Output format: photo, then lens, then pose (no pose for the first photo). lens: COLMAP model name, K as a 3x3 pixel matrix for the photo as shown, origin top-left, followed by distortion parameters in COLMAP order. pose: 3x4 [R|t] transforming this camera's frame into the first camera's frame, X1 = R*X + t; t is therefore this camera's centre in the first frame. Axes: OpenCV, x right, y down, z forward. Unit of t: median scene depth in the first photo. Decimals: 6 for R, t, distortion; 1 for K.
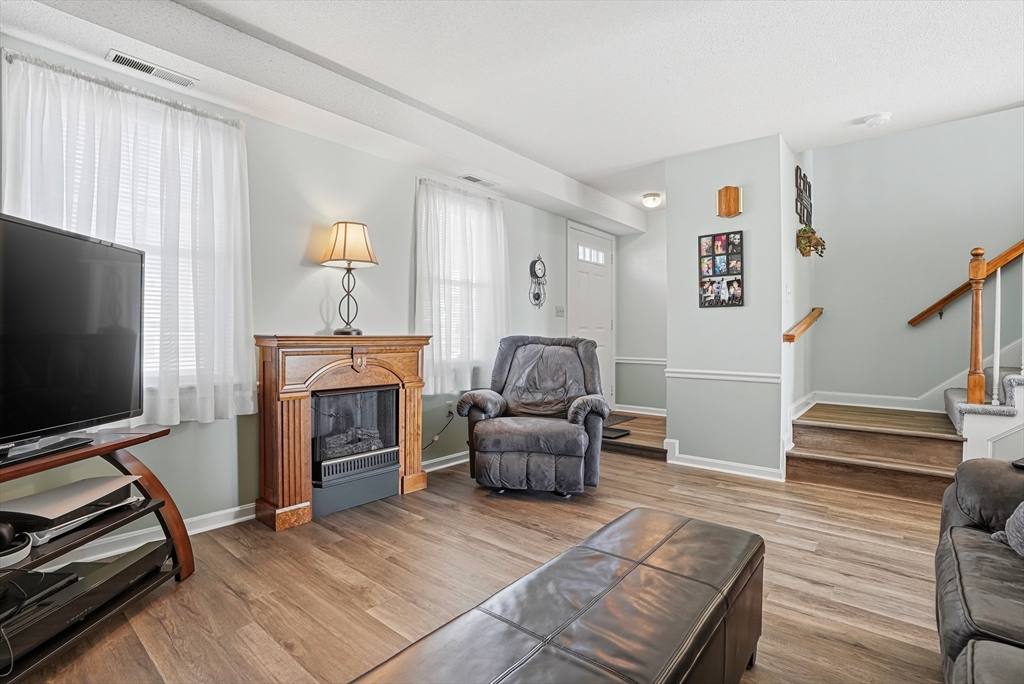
lens RADIAL K [[484.2, 0, 509.2], [0, 484.2, 338.5], [0, 0, 1]] dist [-0.070161, 0.028304]
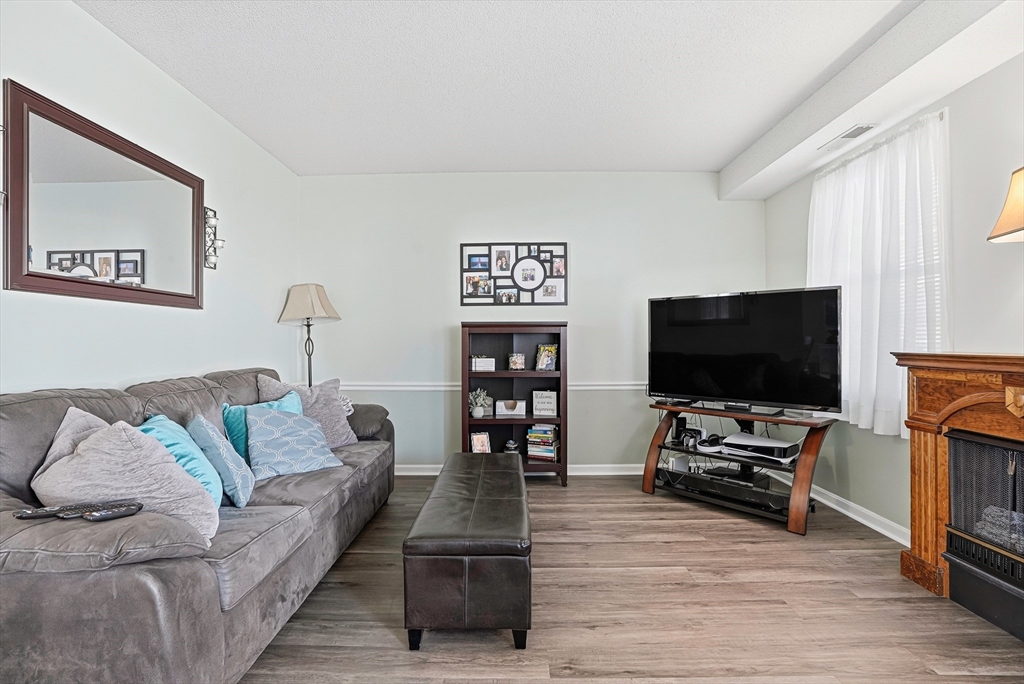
lens RADIAL K [[479.8, 0, 507.8], [0, 479.8, 343.3], [0, 0, 1]] dist [-0.071172, 0.027830]
pose [[-0.770174, 0.000546, -0.637833, 0.431600], [-0.002264, 0.999991, 0.003589, -0.017521], [0.637830, 0.004209, -0.770166, 0.820830]]
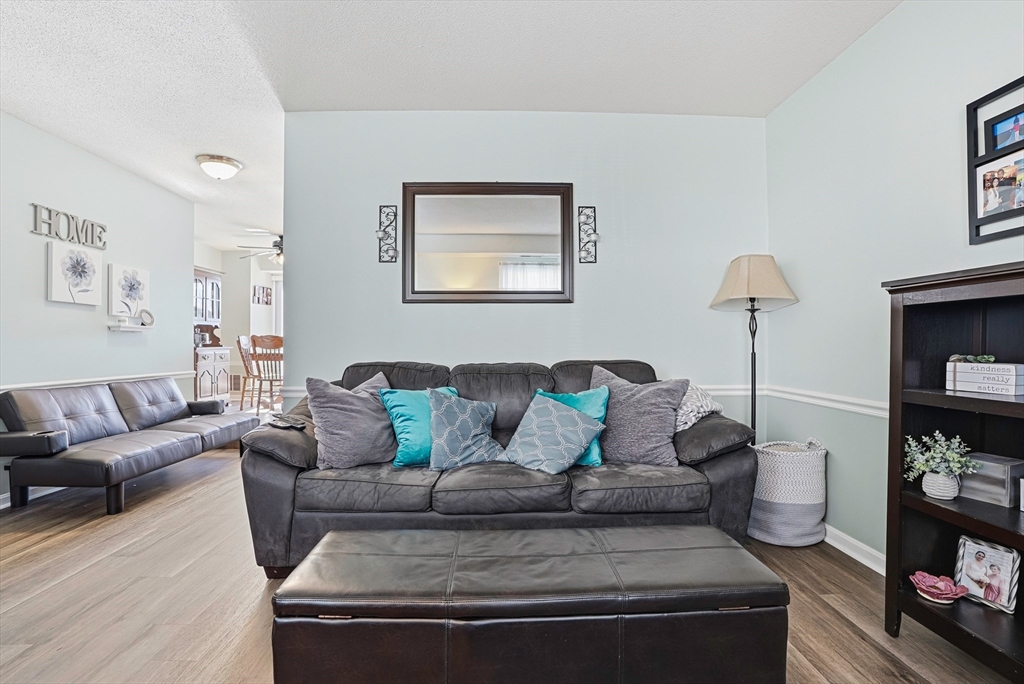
lens RADIAL K [[483.6, 0, 509.5], [0, 483.6, 346.7], [0, 0, 1]] dist [-0.072377, 0.026131]
pose [[-0.665370, -0.008277, 0.746468, -0.216868], [0.002499, 0.999908, 0.013314, -0.002271], [-0.746510, 0.010724, -0.665288, 0.576118]]
